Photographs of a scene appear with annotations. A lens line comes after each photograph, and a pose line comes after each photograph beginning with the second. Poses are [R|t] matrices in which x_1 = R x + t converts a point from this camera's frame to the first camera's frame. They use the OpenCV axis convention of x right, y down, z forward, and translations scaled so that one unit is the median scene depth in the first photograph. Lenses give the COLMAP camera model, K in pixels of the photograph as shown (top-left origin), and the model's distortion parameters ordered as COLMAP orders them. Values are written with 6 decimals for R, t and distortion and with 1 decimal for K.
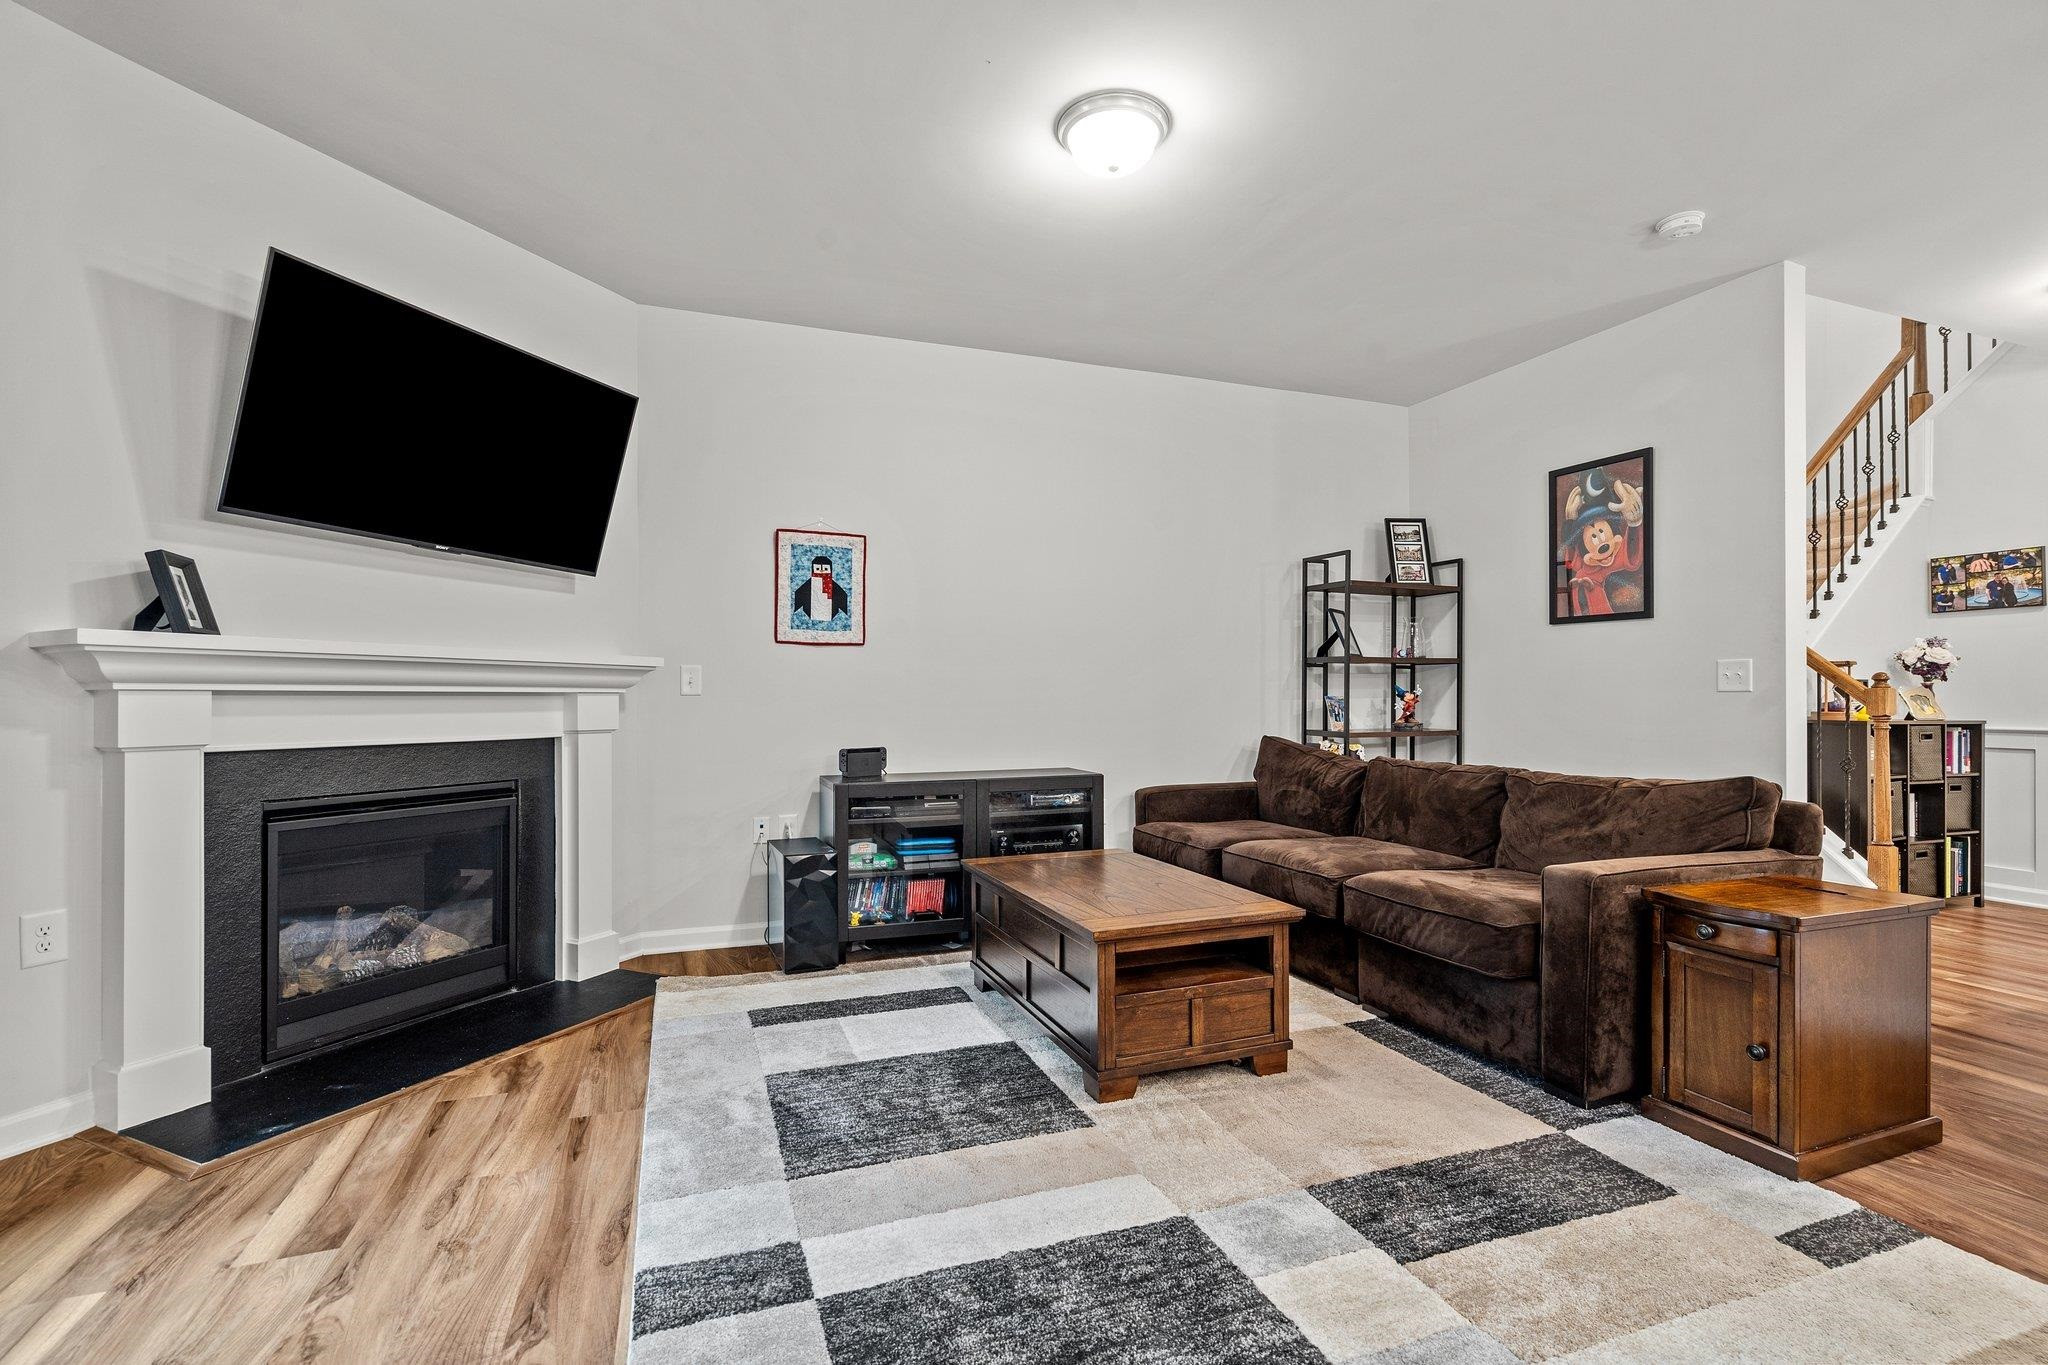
lens RADIAL K [[928.1, 0, 1037.6], [0, 928.1, 692.5], [0, 0, 1]] dist [-0.003800, 0.001833]
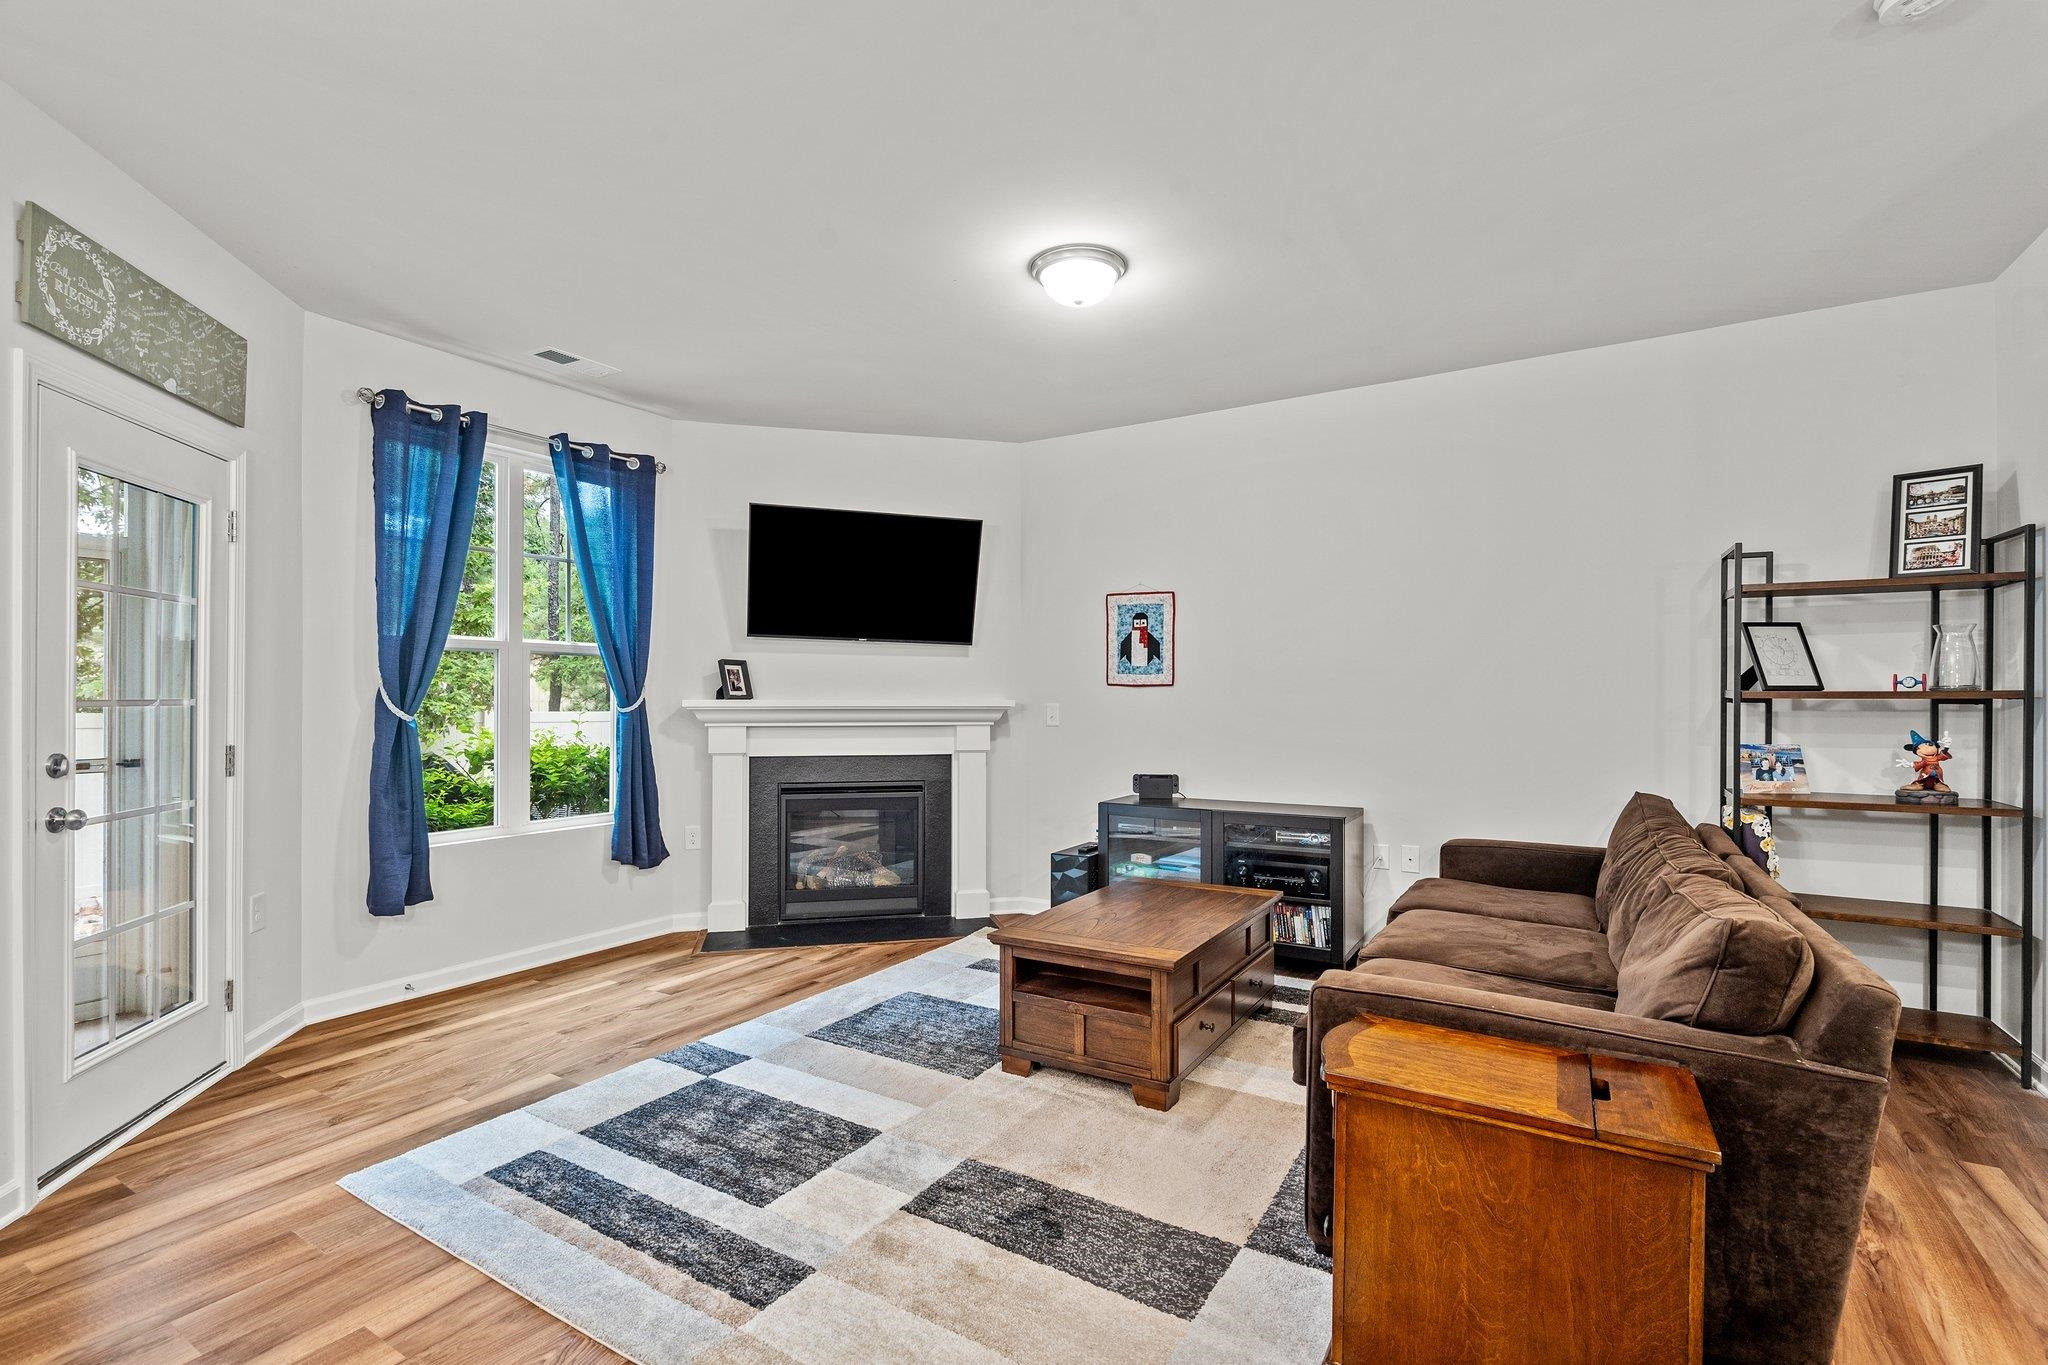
lens RADIAL K [[928.1, 0, 1021.1], [0, 928.1, 688.3], [0, 0, 1]] dist [-0.003800, 0.001833]
pose [[0.616197, -0.004925, -0.787576, 0.619052], [0.001679, 0.999986, -0.004940, -0.042654], [0.787590, 0.001722, 0.616197, 0.135223]]
